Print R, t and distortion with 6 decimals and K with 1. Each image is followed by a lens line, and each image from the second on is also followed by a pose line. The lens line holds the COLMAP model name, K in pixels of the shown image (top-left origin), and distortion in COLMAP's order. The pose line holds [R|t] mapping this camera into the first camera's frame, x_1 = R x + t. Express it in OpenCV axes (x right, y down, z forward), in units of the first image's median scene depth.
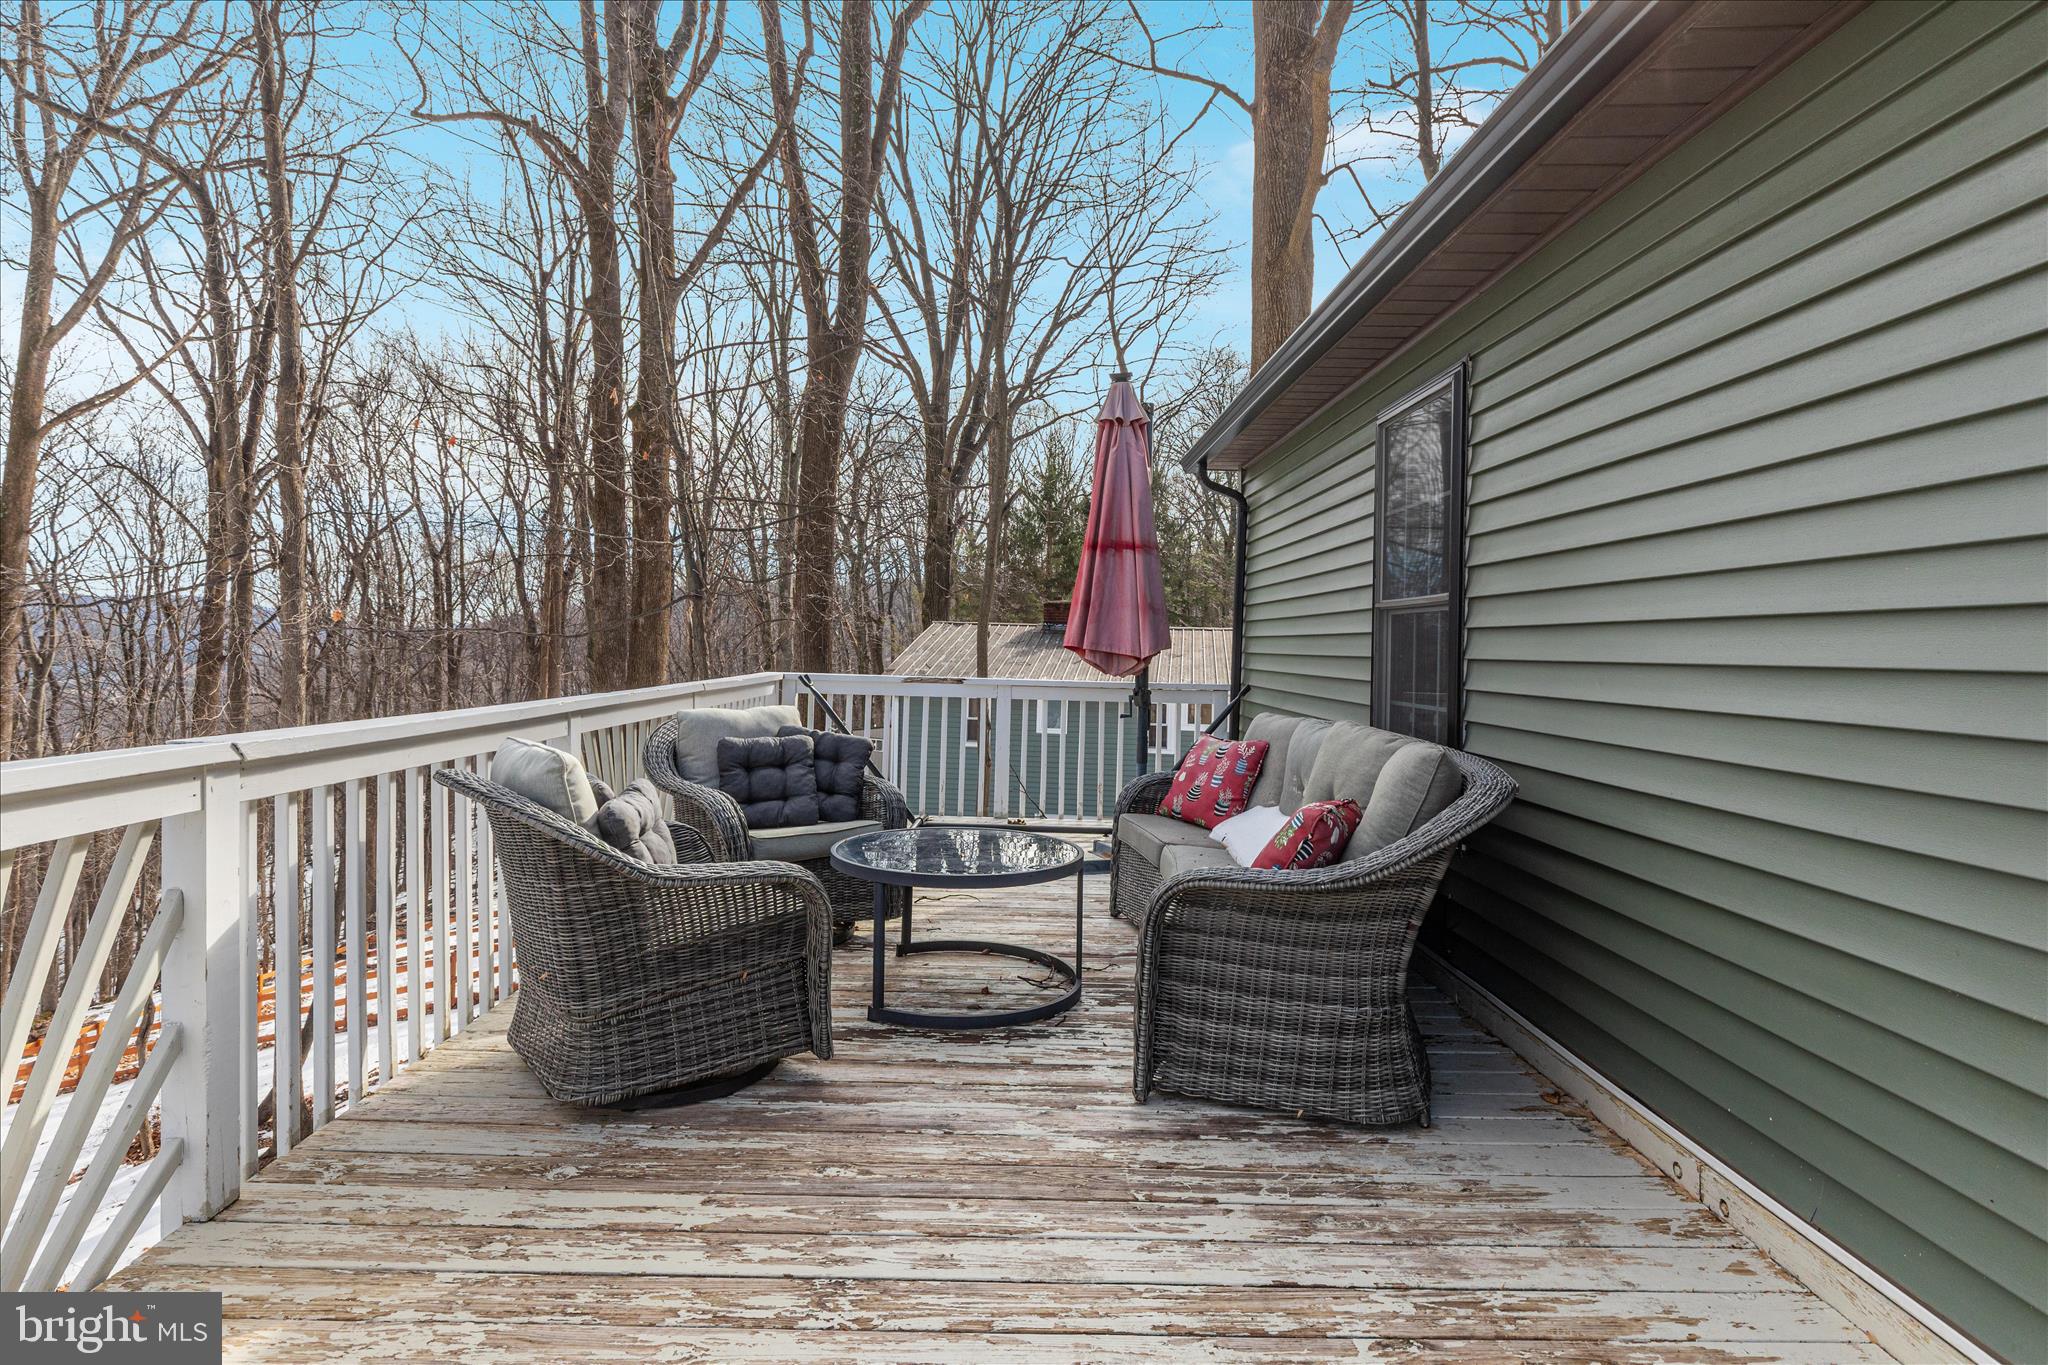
lens RADIAL K [[1090.6, 0, 1024.0], [0, 1090.6, 682.5], [0, 0, 1]] dist [0.002220, 0.000949]
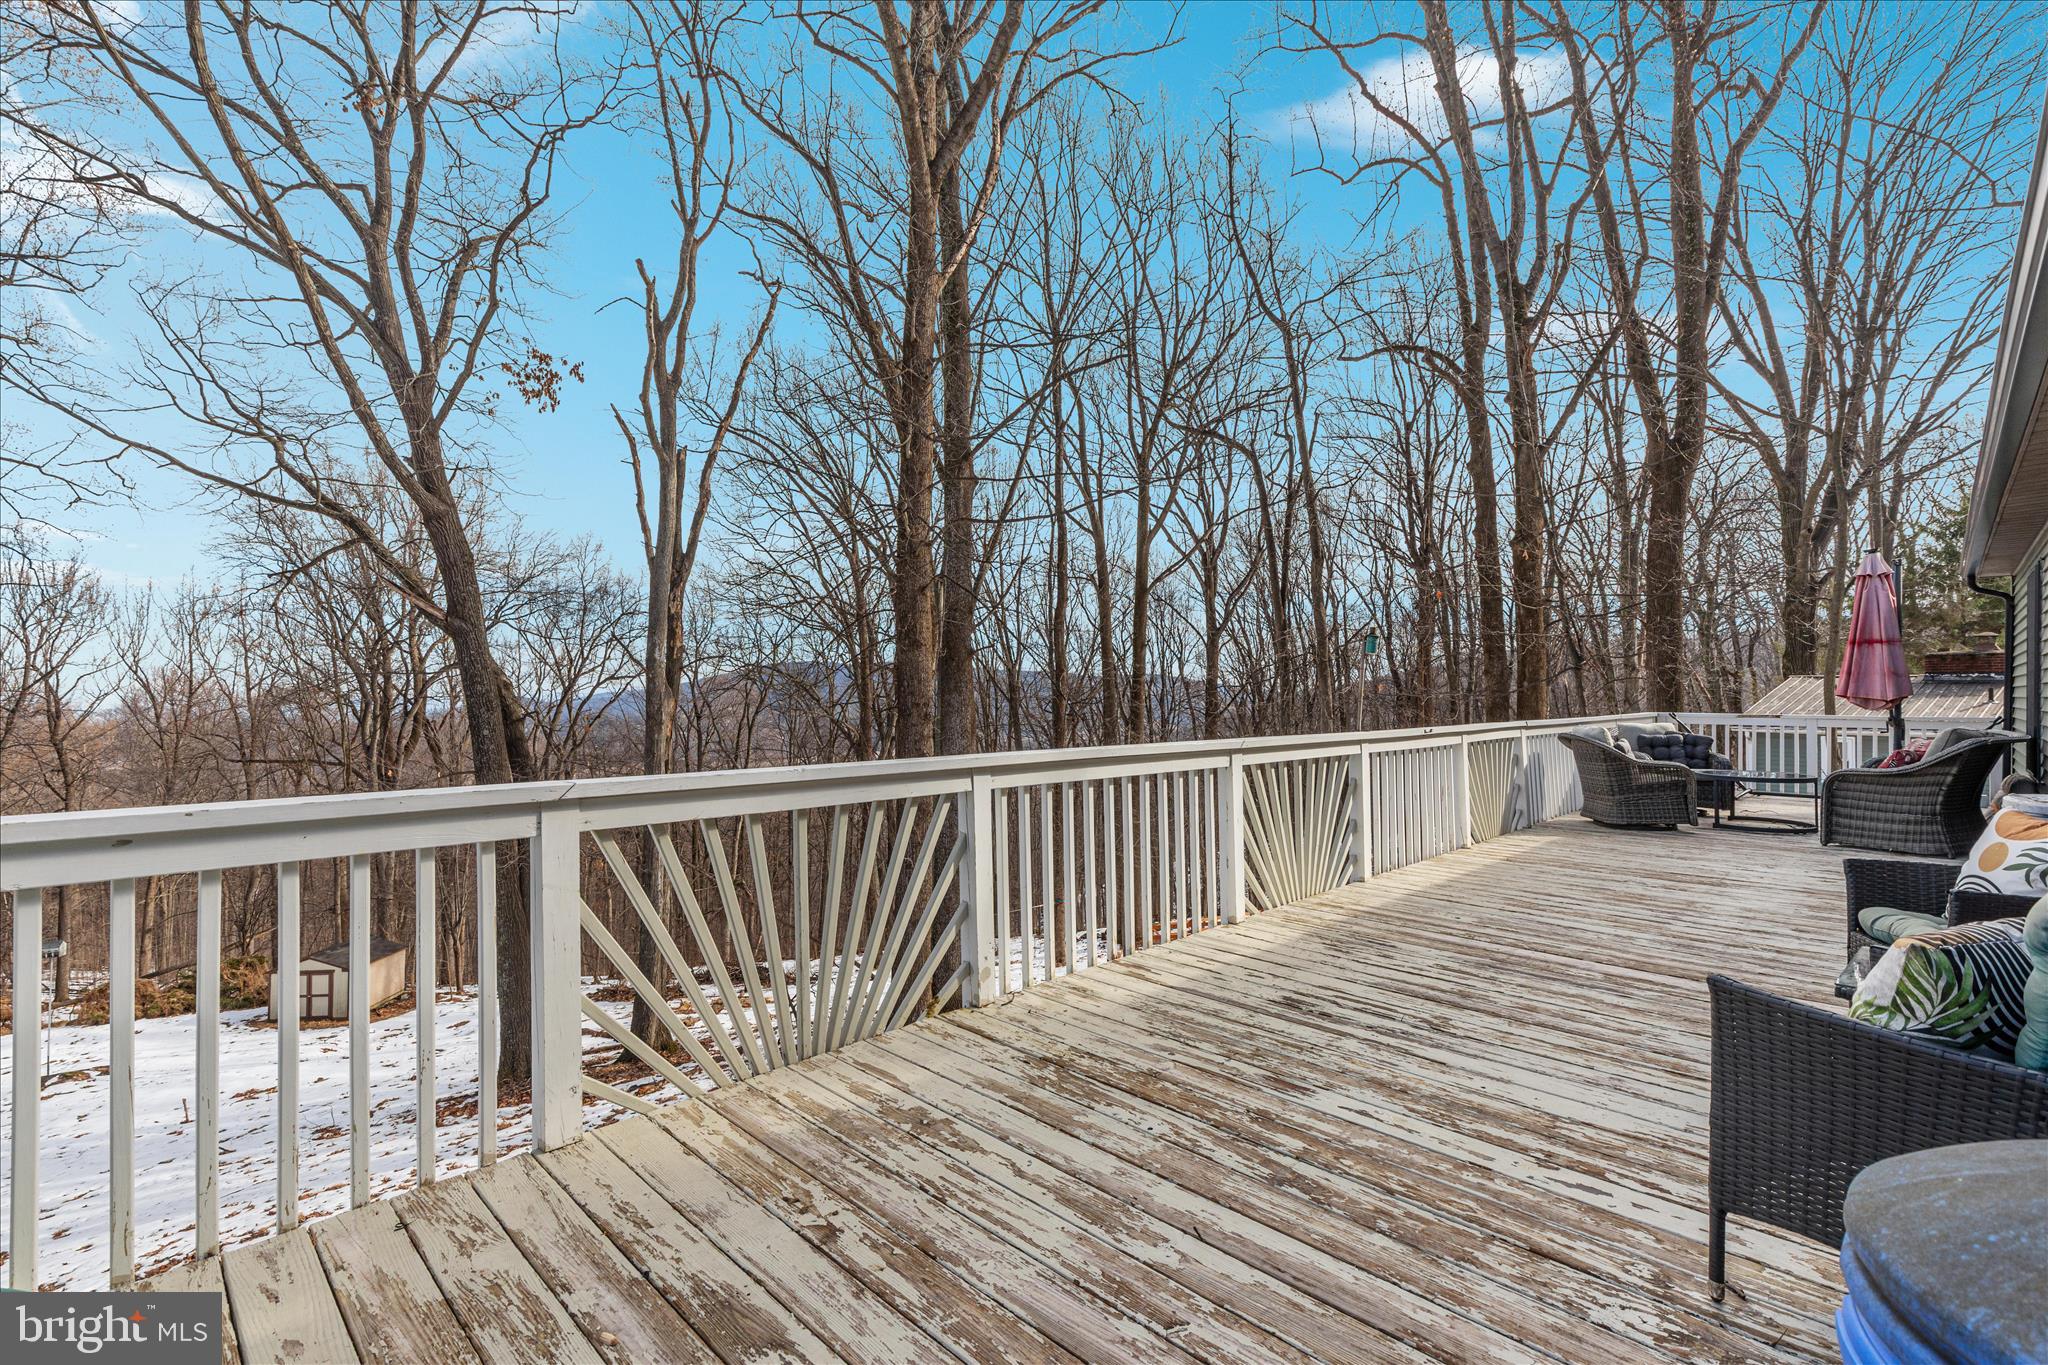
lens RADIAL K [[917.1, 0, 1026.6], [0, 917.1, 673.4], [0, 0, 1]] dist [-0.000310, 0.000244]
pose [[0.701485, -0.042543, -0.711413, 0.021751], [-0.006073, 0.997824, -0.065658, 0.005048], [0.712658, 0.050379, 0.699700, -0.133817]]
